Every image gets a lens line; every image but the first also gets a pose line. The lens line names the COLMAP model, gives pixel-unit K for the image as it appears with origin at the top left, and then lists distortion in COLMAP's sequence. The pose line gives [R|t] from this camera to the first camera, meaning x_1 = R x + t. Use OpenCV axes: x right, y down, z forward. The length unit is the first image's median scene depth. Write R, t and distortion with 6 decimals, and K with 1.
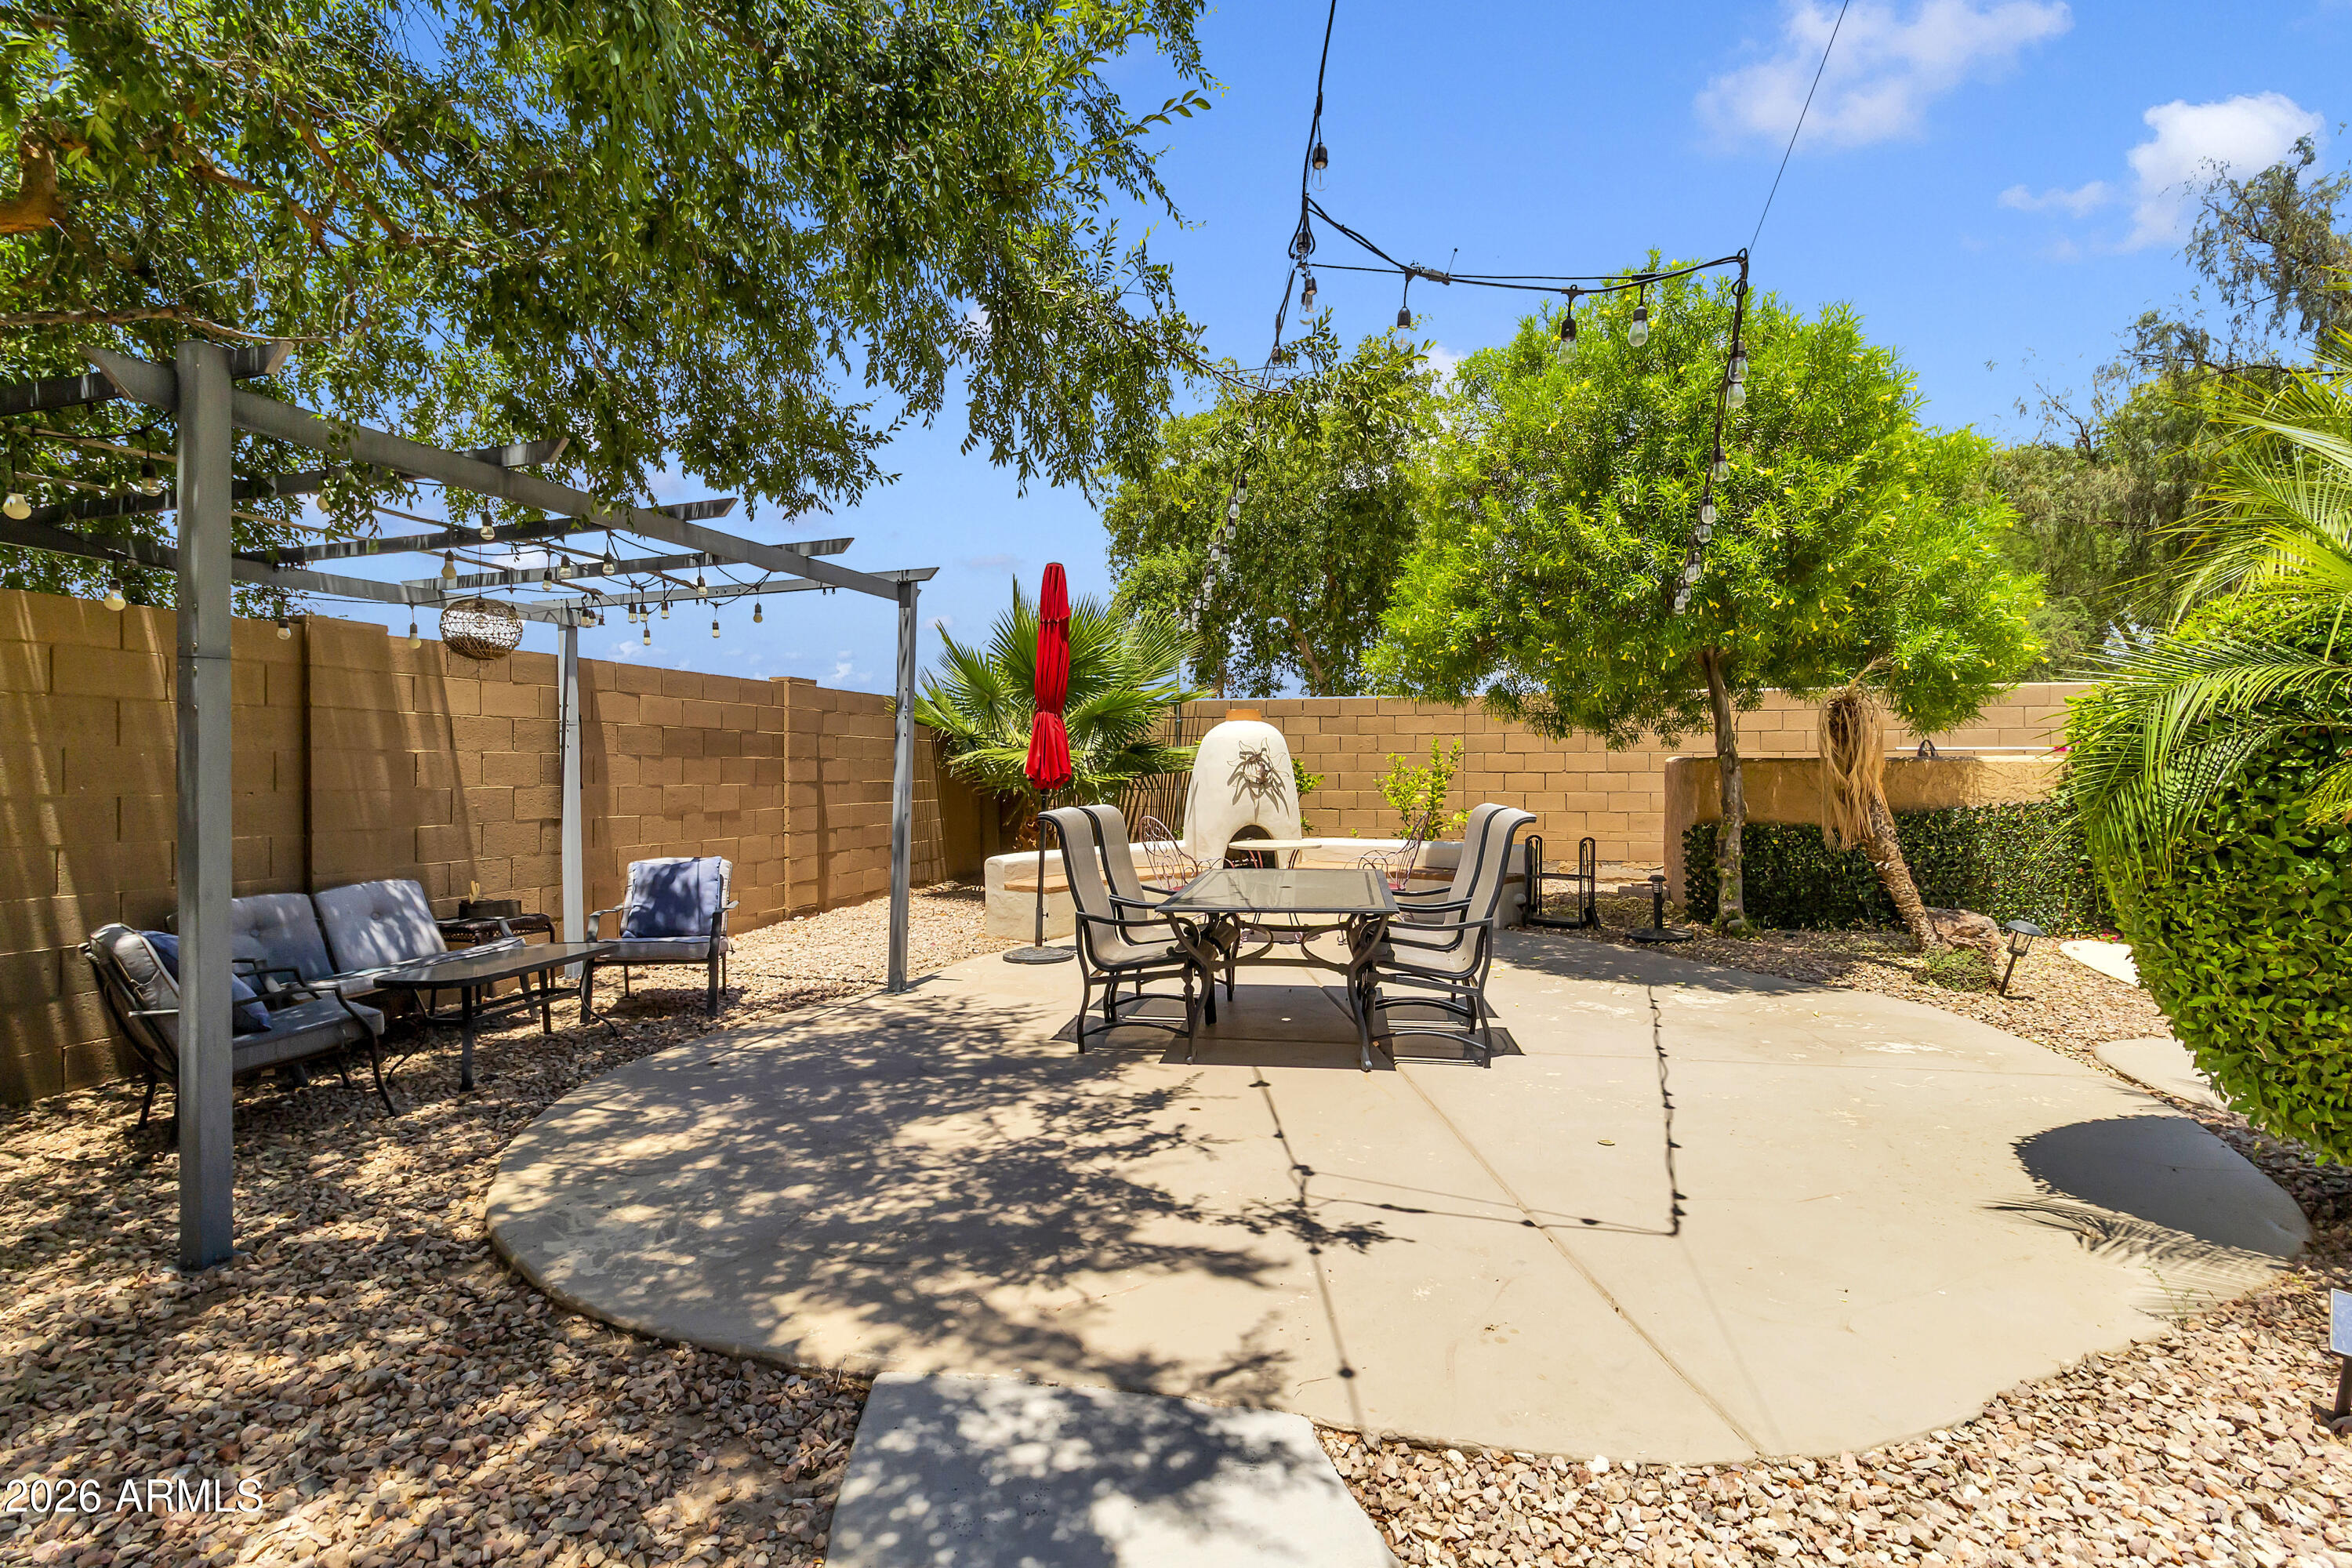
lens RADIAL K [[1093.8, 0, 1206.1], [0, 1093.8, 780.9], [0, 0, 1]] dist [-0.000391, 0.000292]
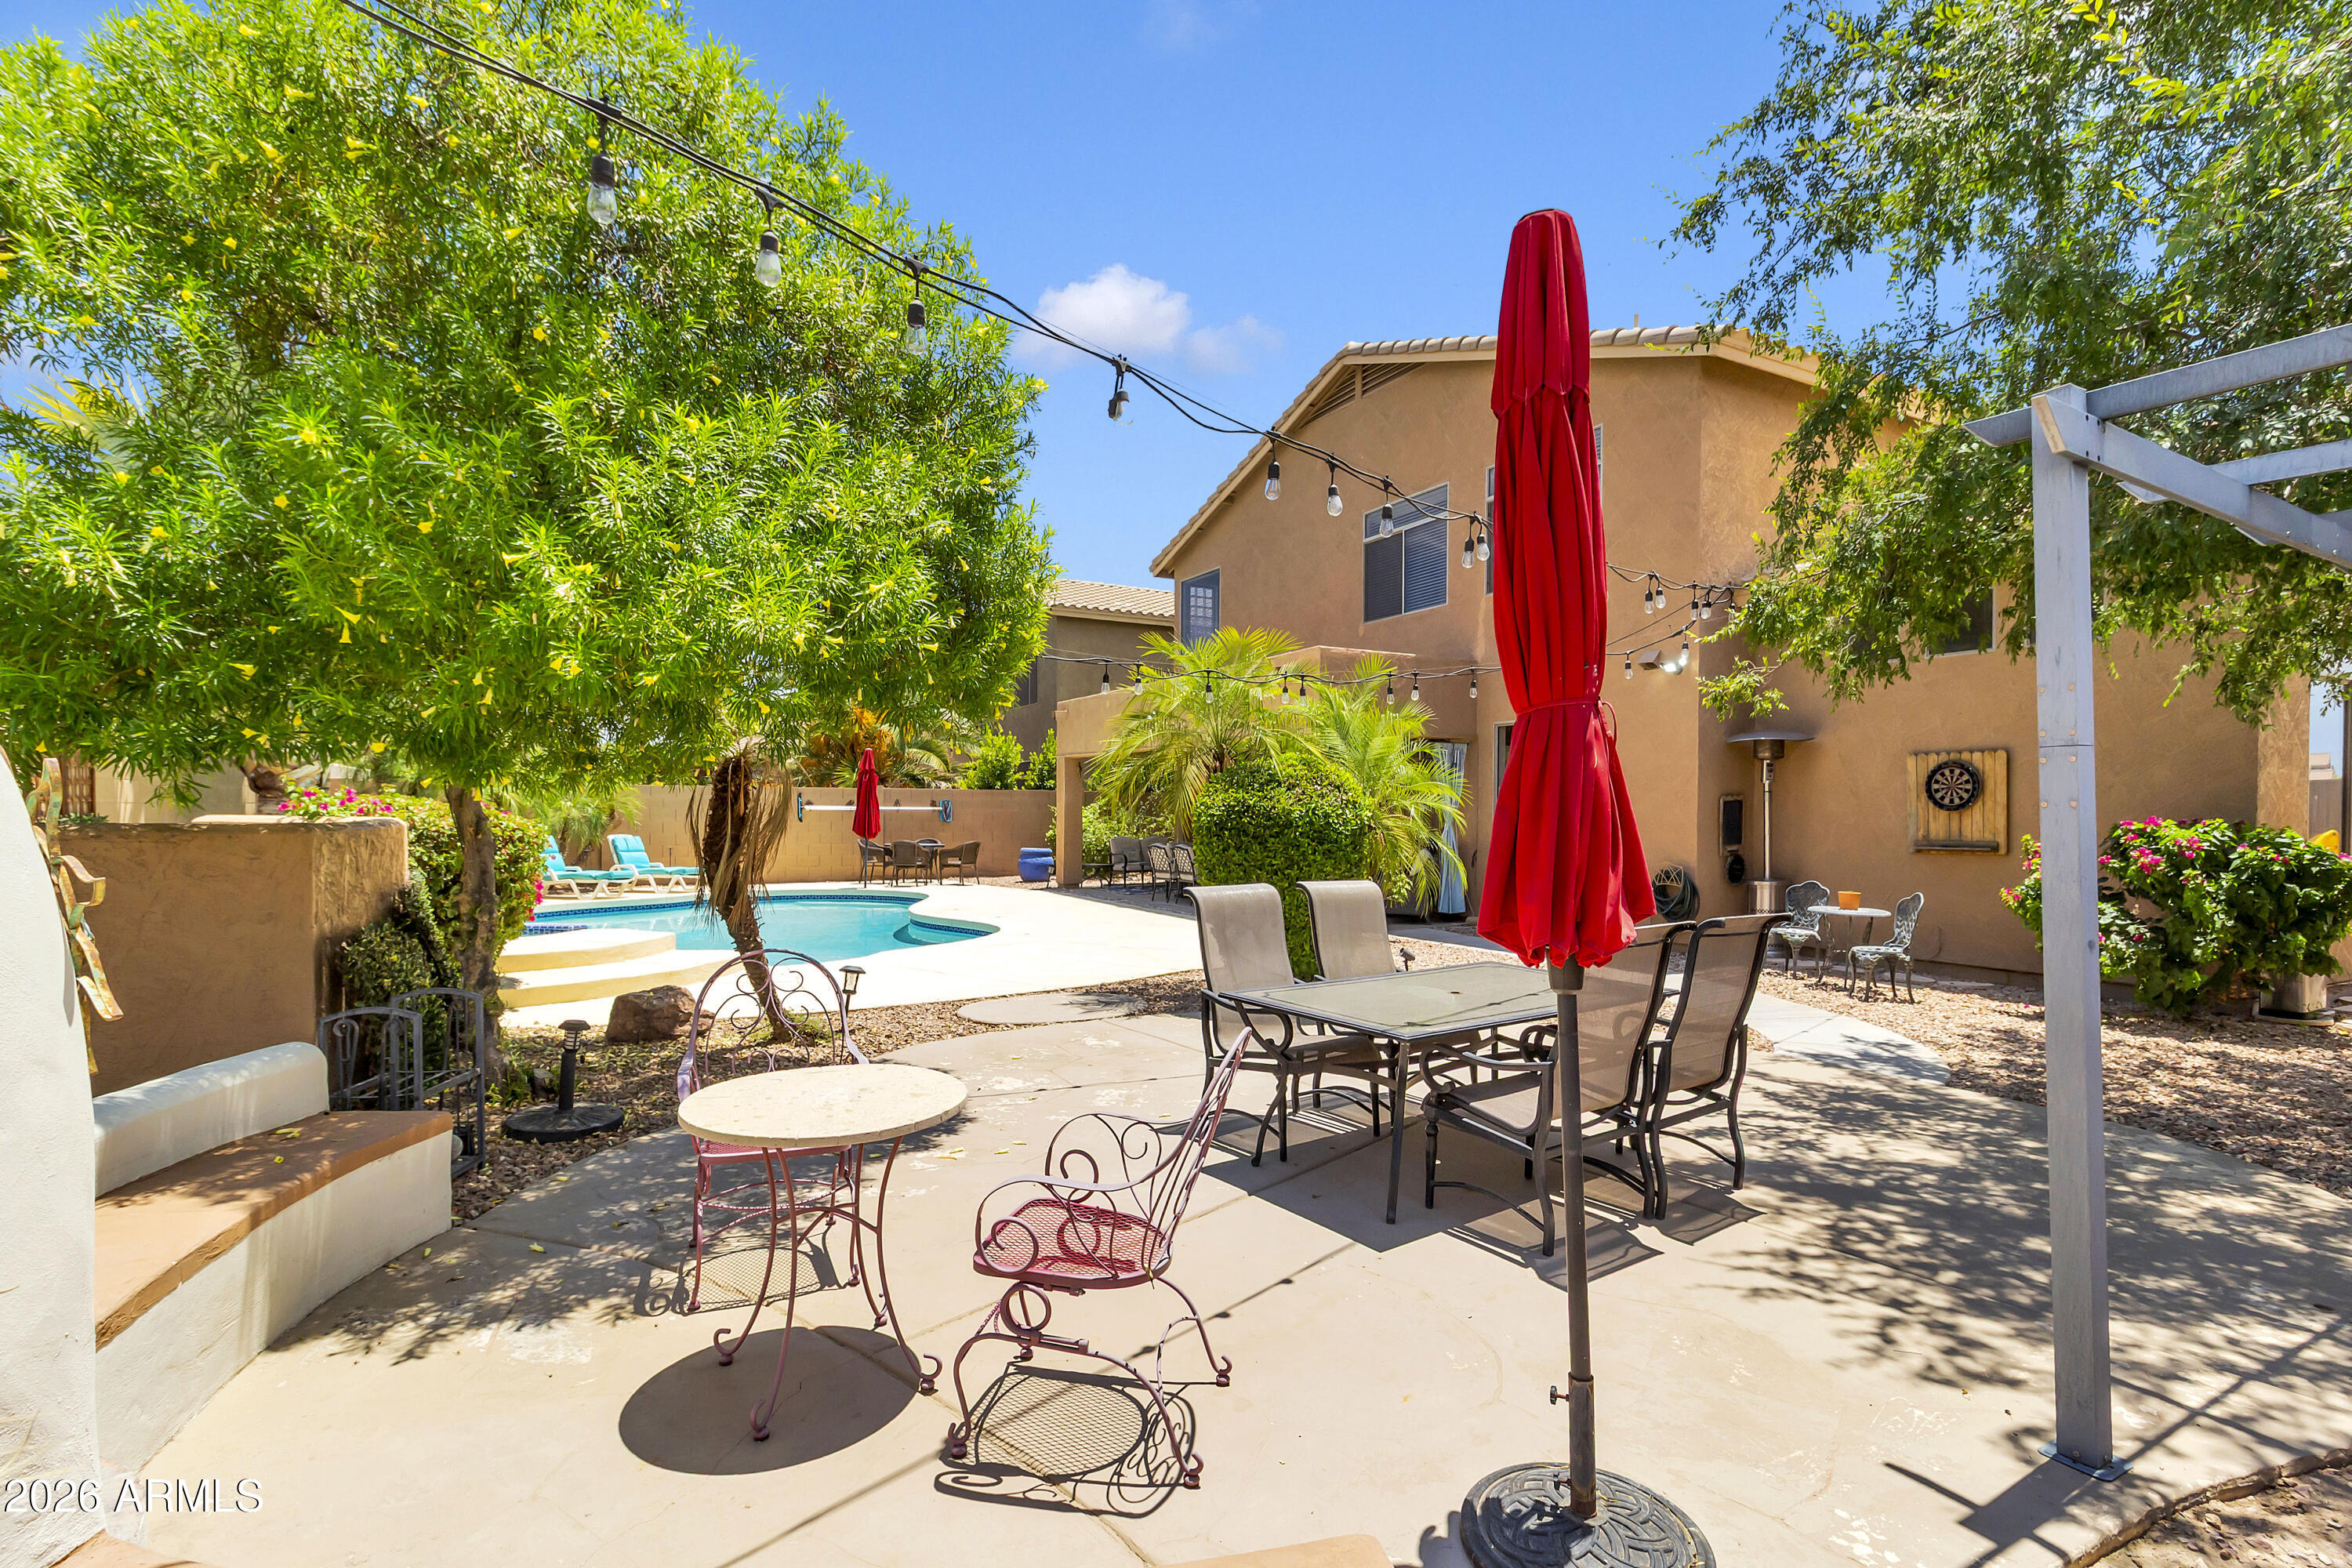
lens RADIAL K [[1114.6, 0, 1218.0], [0, 1114.6, 772.3], [0, 0, 1]] dist [0.003399, 0.000933]
pose [[-0.710937, 0.026269, 0.702765, -0.567901], [0.005570, 0.999481, -0.031727, -0.062952], [-0.703233, -0.018642, -0.710715, 2.418998]]
